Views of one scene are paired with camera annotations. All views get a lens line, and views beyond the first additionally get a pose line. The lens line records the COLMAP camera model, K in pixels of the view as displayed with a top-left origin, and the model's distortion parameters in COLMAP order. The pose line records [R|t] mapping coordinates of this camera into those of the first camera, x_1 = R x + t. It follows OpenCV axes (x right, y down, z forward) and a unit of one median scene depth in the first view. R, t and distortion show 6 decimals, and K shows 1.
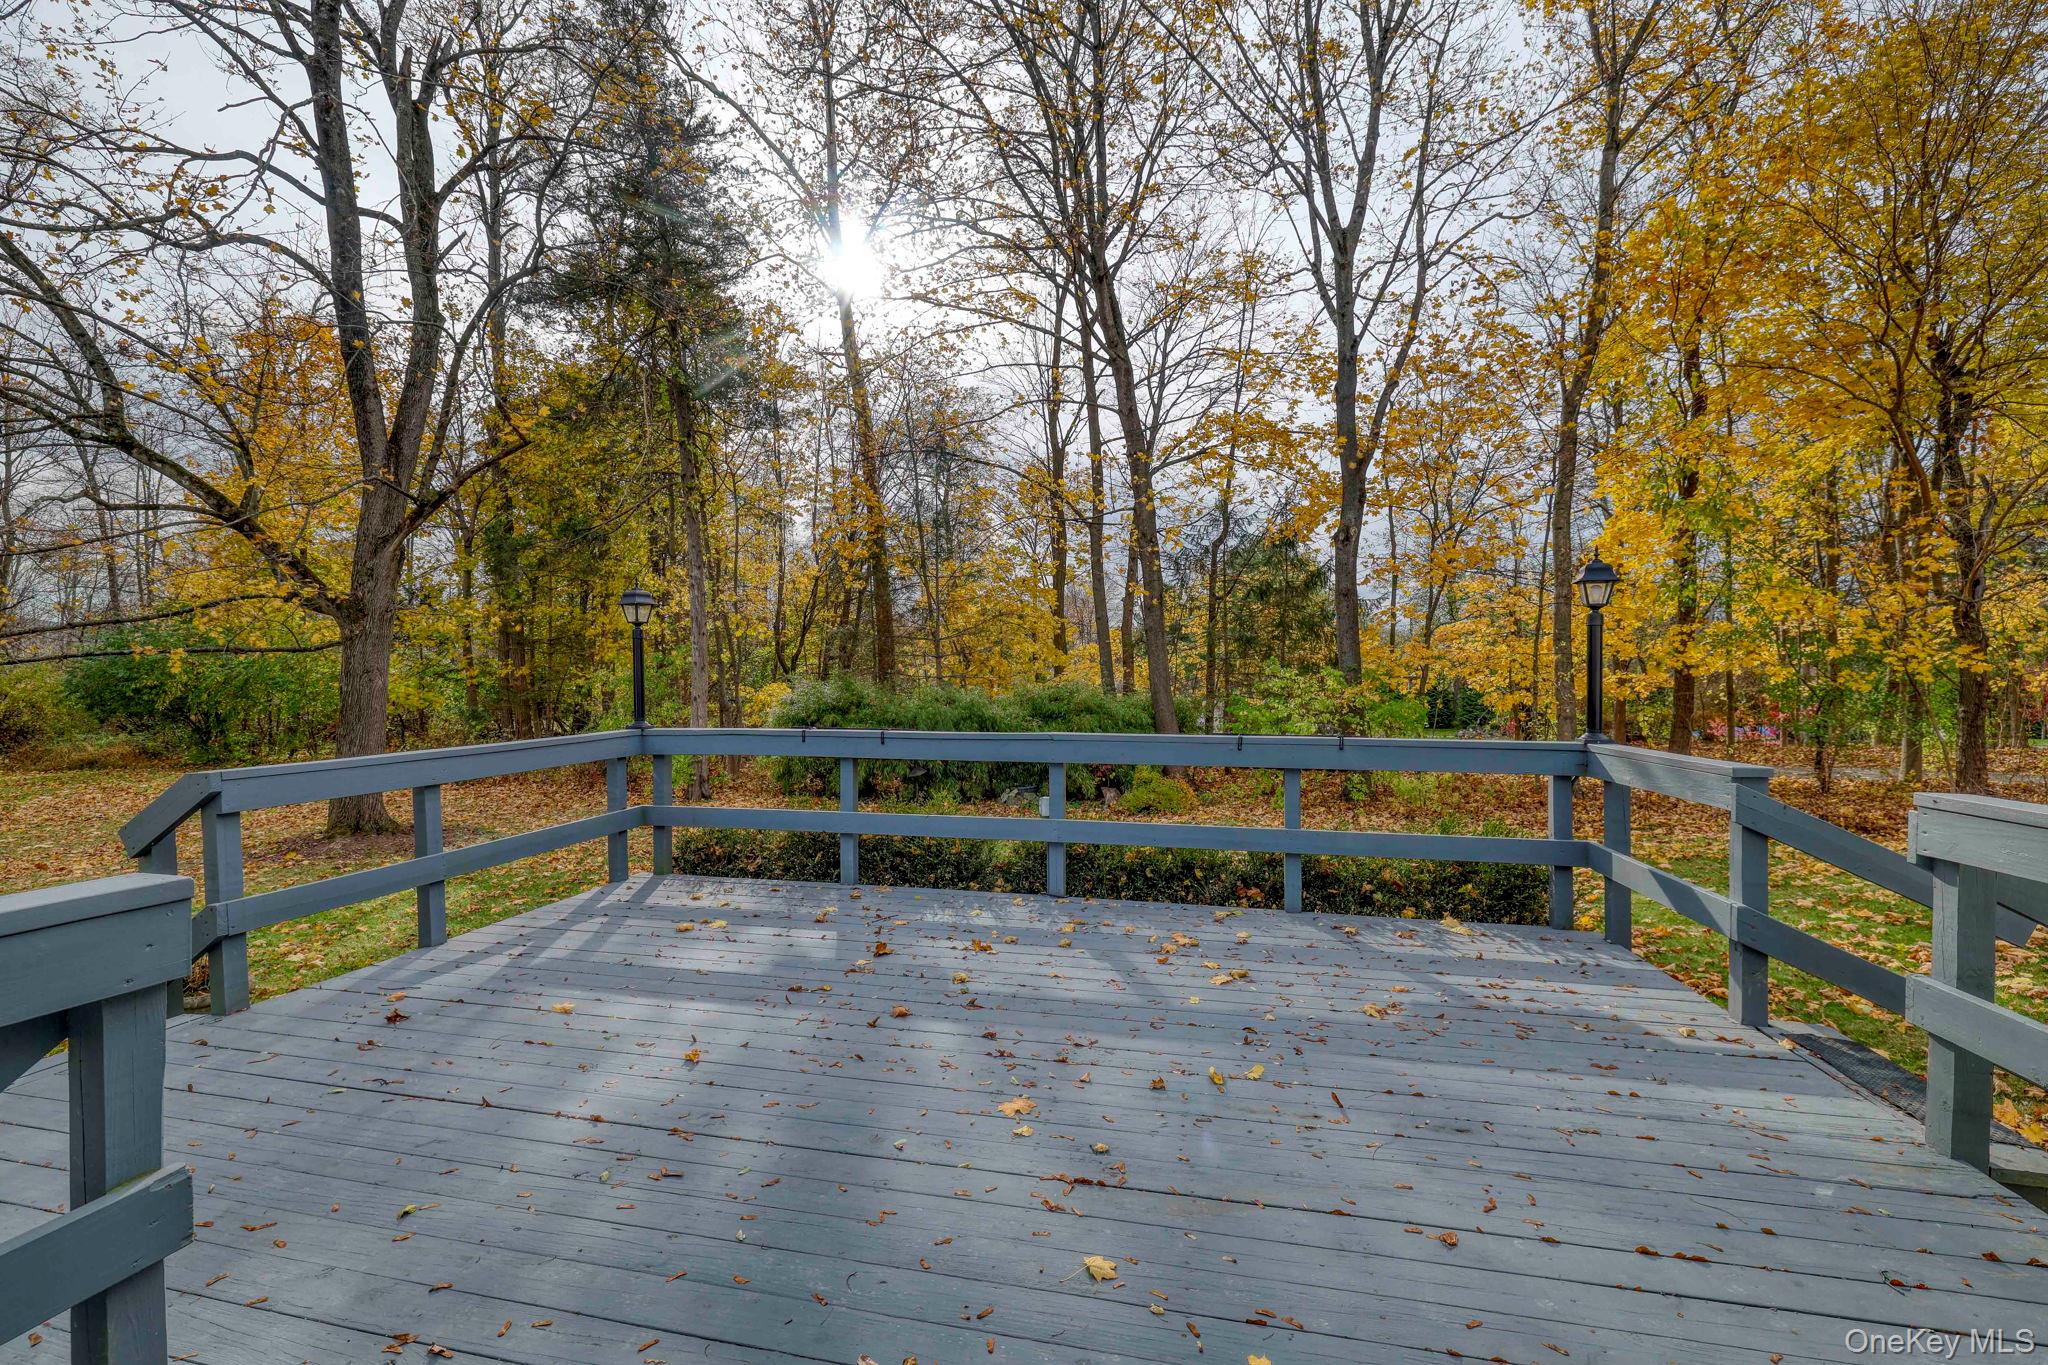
lens RADIAL K [[858.0, 0, 1024.0], [0, 858.0, 682.5], [0, 0, 1]] dist [-0.002326, -0.000299]
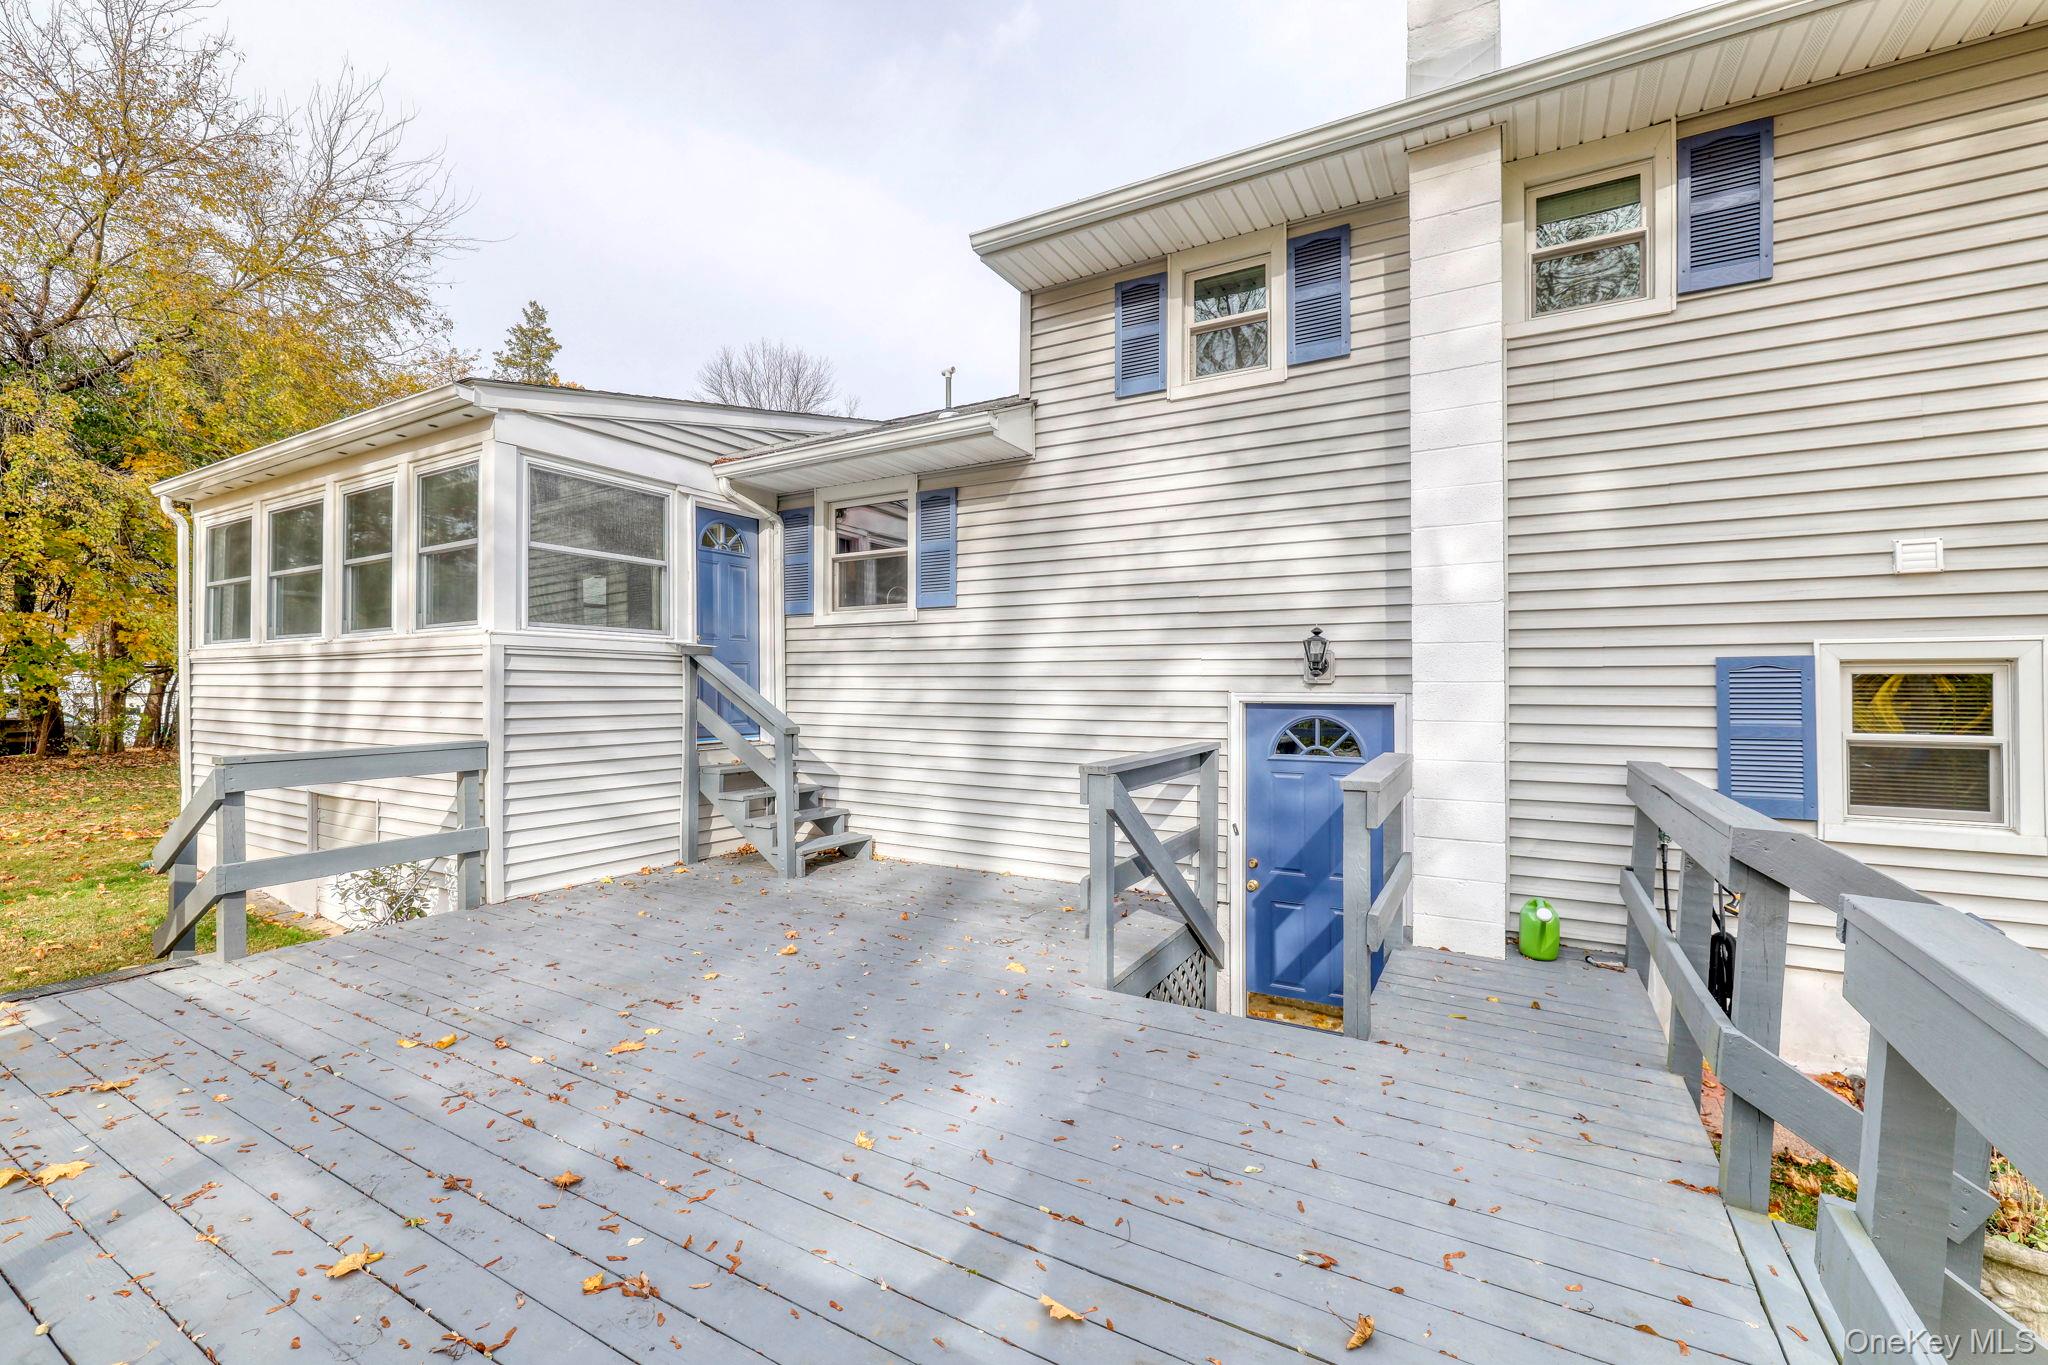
lens RADIAL K [[858.0, 0, 1024.0], [0, 858.0, 682.5], [0, 0, 1]] dist [-0.002326, -0.000299]
pose [[-0.957936, 0.004671, 0.286945, -0.753703], [0.003017, 0.999976, -0.006206, -0.003028], [-0.286967, -0.005080, -0.957927, 1.704083]]
